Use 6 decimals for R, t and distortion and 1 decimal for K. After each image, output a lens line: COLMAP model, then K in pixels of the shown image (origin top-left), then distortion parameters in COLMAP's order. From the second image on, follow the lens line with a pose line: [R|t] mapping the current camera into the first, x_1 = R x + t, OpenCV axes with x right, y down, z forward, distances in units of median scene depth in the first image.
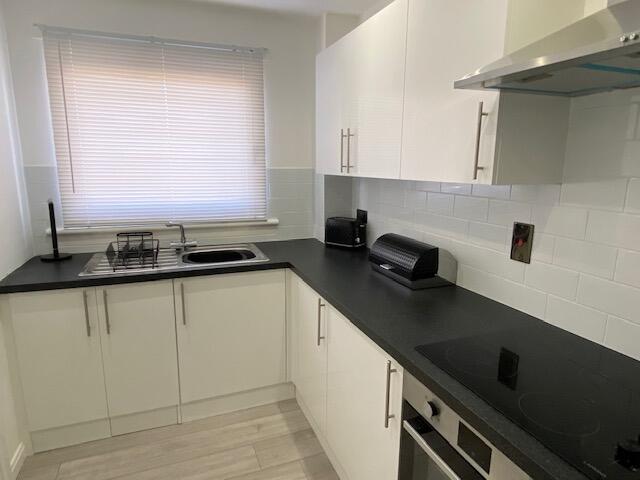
lens RADIAL K [[385.3, 0, 319.4], [0, 385.3, 241.0], [0, 0, 1]] dist [0.072792, -0.069128]
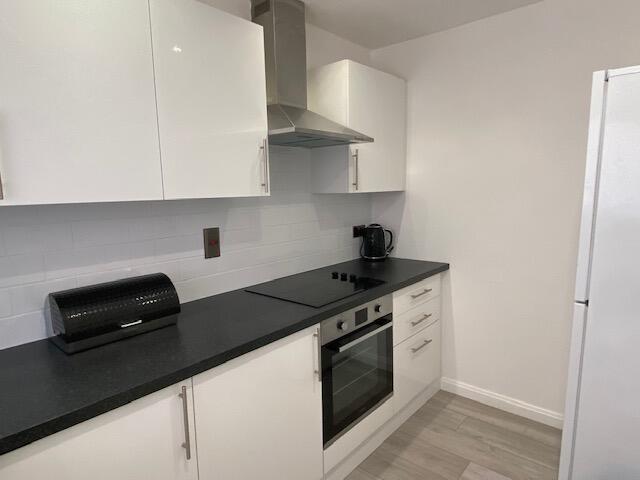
lens RADIAL K [[385.3, 0, 319.4], [0, 385.3, 241.0], [0, 0, 1]] dist [0.072792, -0.069128]
pose [[-0.468889, -0.115996, 0.875607, -0.755355], [0.191972, 0.954257, 0.229217, -0.223749], [-0.862142, 0.275570, -0.425173, 1.216358]]
